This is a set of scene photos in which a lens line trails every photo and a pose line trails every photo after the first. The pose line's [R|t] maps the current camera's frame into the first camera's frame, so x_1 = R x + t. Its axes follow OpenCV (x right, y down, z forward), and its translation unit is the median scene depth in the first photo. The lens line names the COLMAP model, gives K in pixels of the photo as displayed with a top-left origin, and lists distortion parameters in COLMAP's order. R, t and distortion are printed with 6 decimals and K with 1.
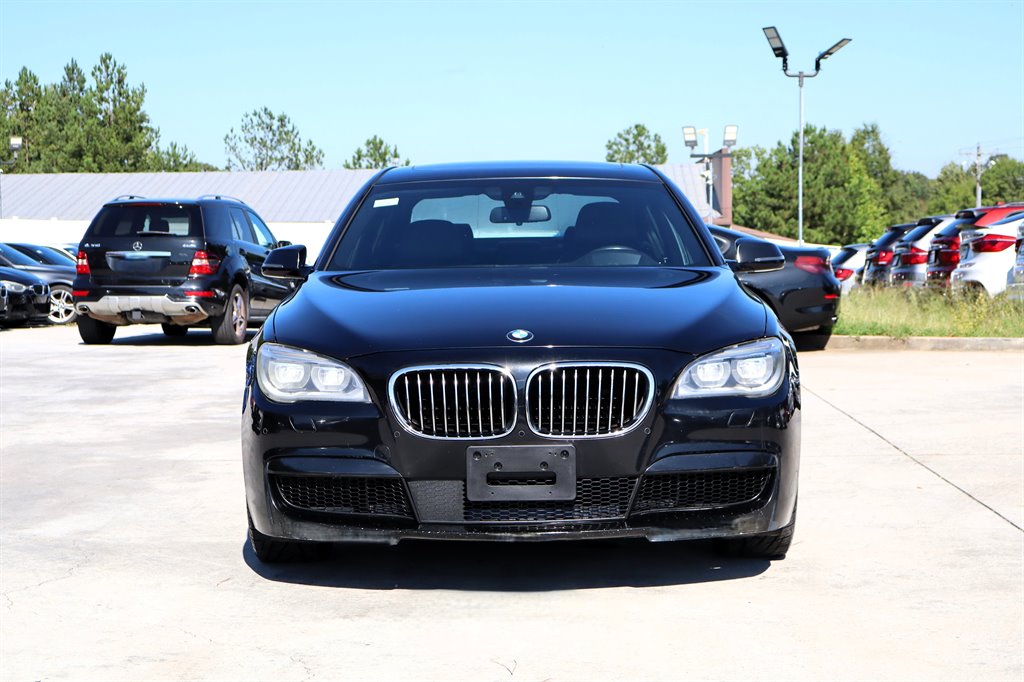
lens RADIAL K [[2021.6, 0, 513.3], [0, 2021.6, 324.8], [0, 0, 1]] dist [0.017224, -0.002486]
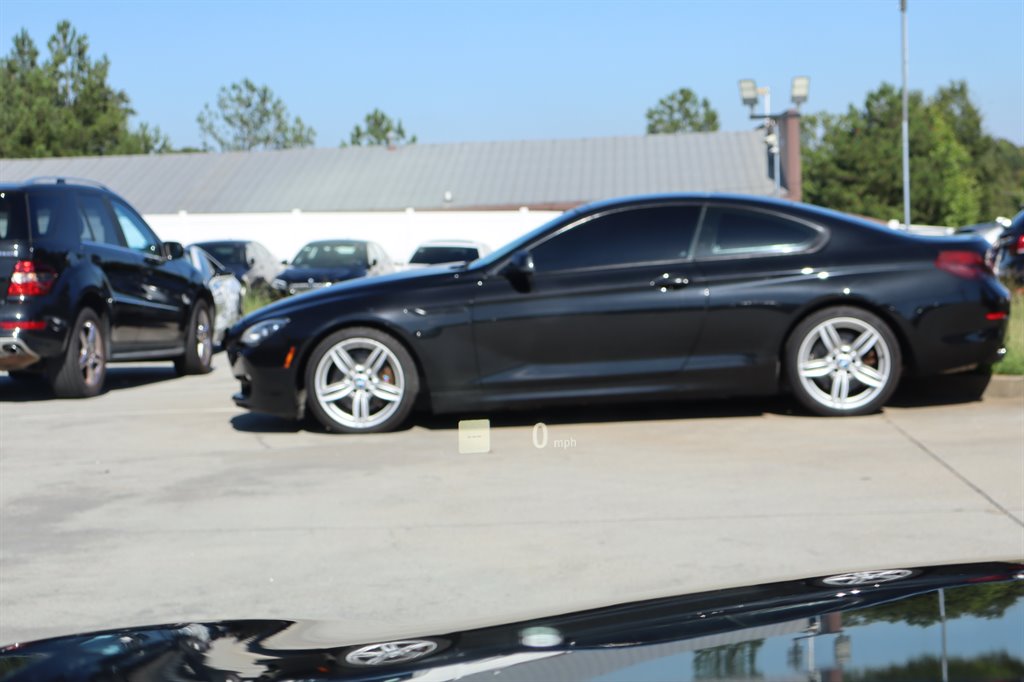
lens RADIAL K [[2021.6, 0, 513.3], [0, 2021.6, 324.8], [0, 0, 1]] dist [0.017224, -0.002486]
pose [[0.999416, -0.021821, -0.026313, 0.010275], [0.022014, 0.999733, 0.007063, -0.007254], [0.026152, -0.007638, 0.999629, 0.147525]]
